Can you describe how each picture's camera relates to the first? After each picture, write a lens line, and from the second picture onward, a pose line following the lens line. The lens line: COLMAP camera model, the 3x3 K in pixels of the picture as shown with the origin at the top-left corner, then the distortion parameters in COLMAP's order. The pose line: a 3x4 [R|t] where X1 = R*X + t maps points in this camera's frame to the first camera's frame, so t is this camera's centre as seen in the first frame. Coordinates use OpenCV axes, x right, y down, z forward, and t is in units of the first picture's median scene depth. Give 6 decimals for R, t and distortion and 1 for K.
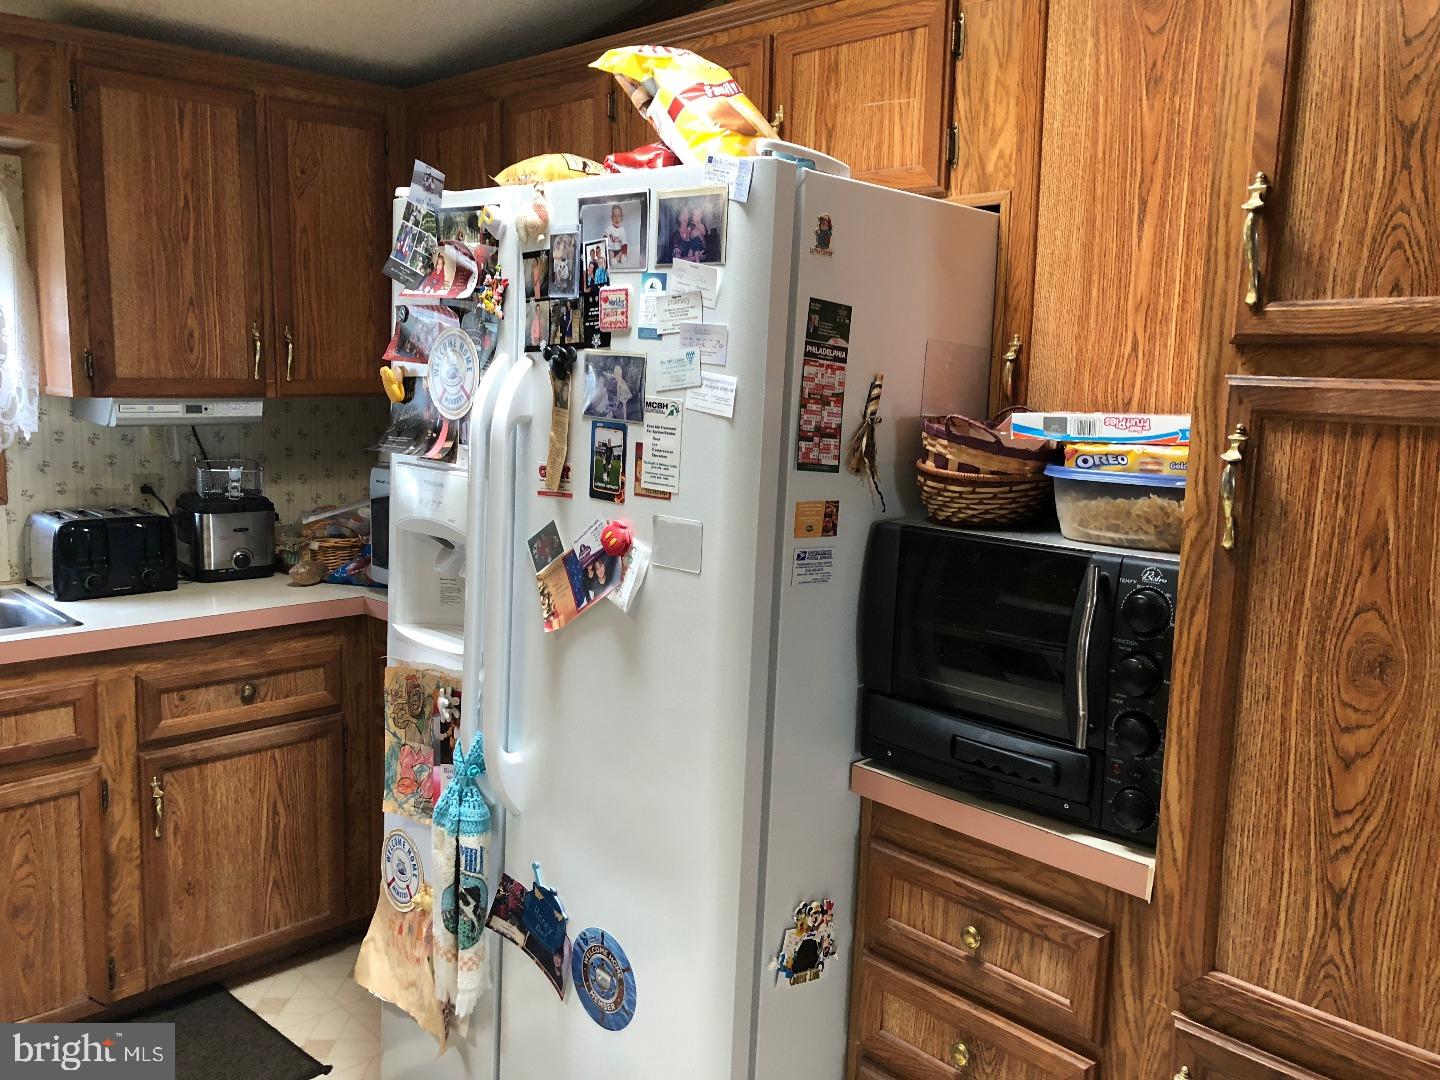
lens RADIAL K [[1169.9, 0, 723.2], [0, 1169.9, 524.5], [0, 0, 1]] dist [0.035625, -0.040062]
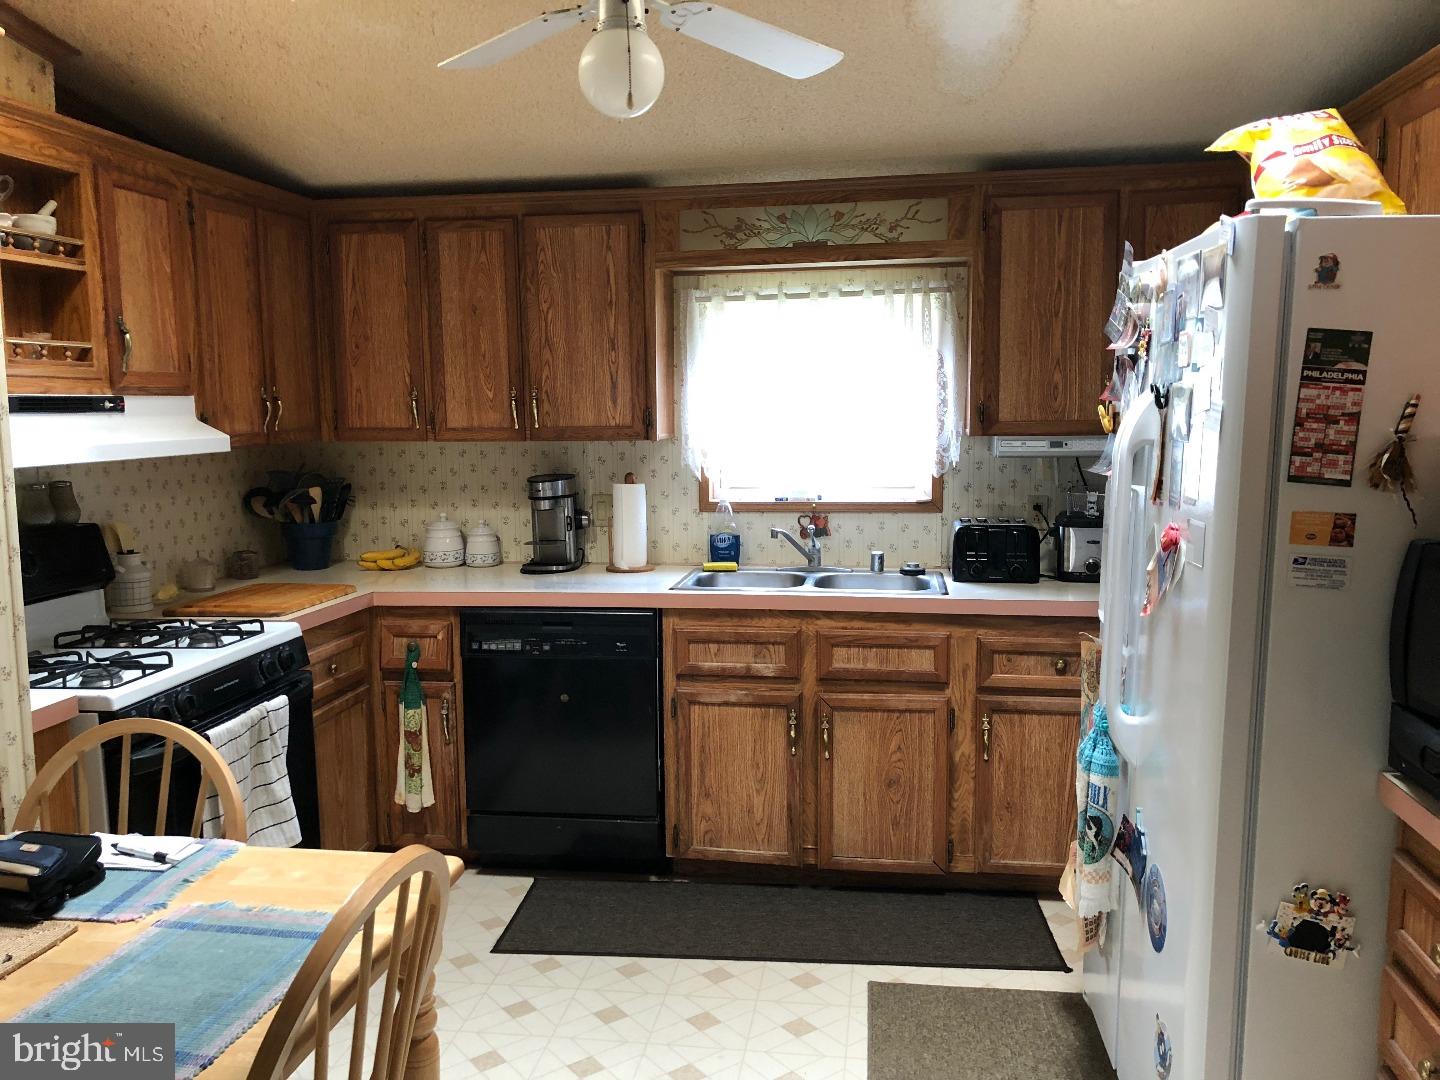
lens RADIAL K [[1169.9, 0, 720.3], [0, 1169.9, 539.0], [0, 0, 1]] dist [0.035625, -0.040062]
pose [[0.601838, 0.058438, -0.796477, 0.402963], [-0.085377, 0.996312, 0.008587, 0.028479], [0.794041, 0.062833, 0.604608, -0.072077]]
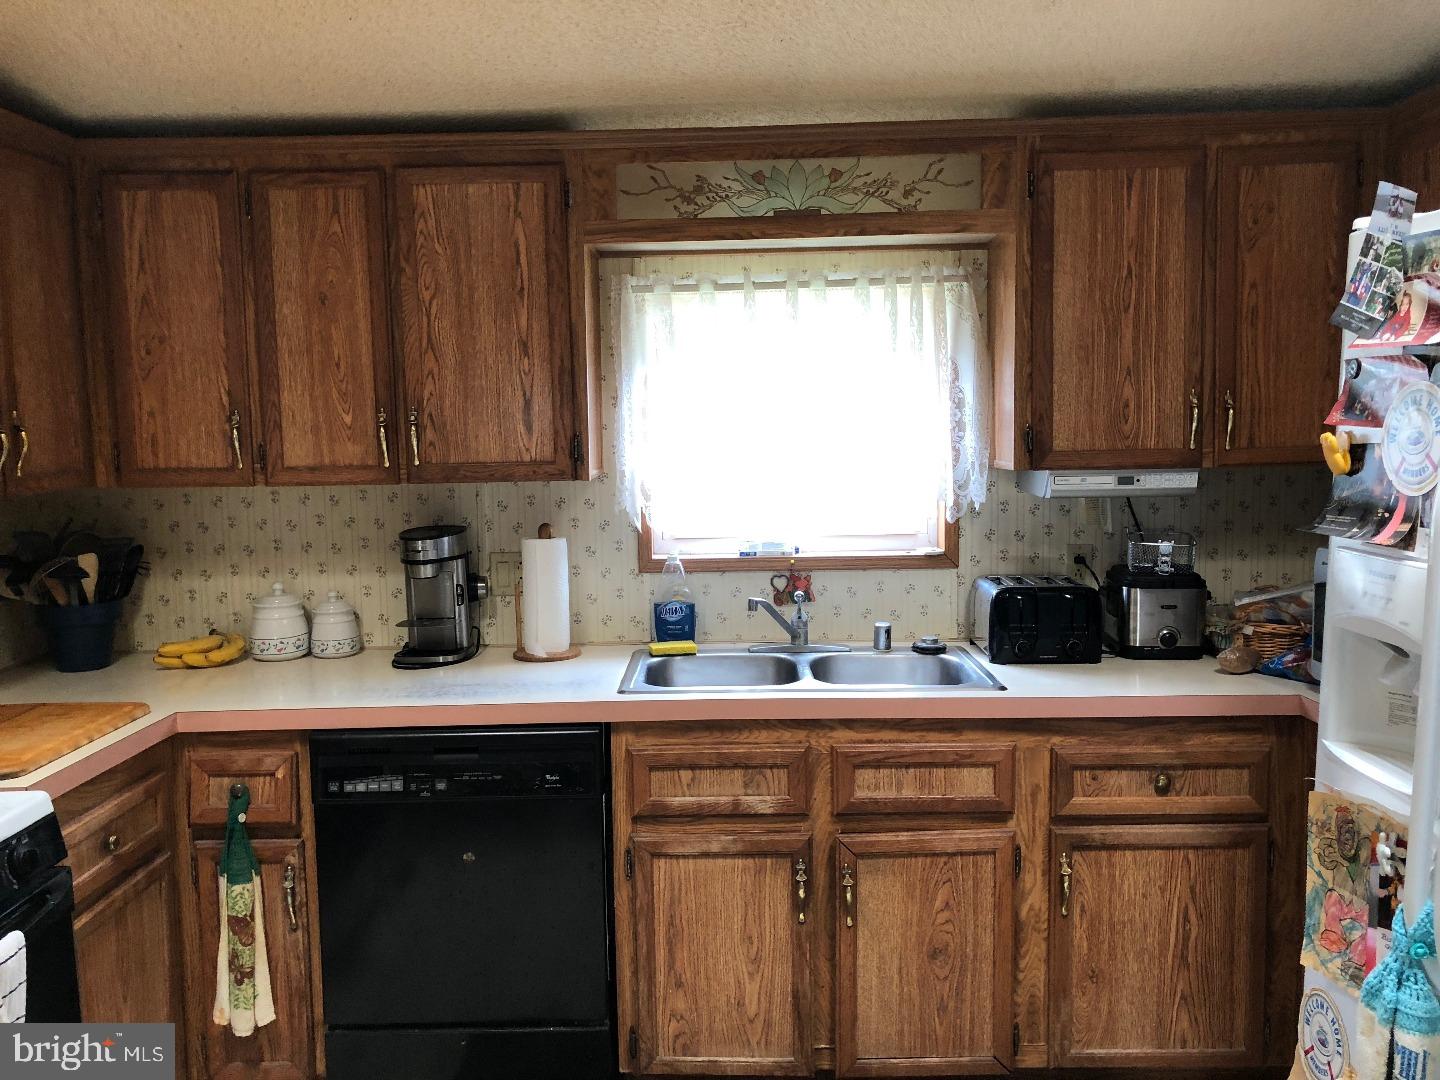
lens RADIAL K [[1169.9, 0, 719.0], [0, 1169.9, 529.1], [0, 0, 1]] dist [0.035625, -0.040062]
pose [[0.707515, 0.027224, -0.706174, 0.000981], [-0.062626, 0.997742, -0.024280, -0.014760], [0.703918, 0.061403, 0.707622, 0.083876]]
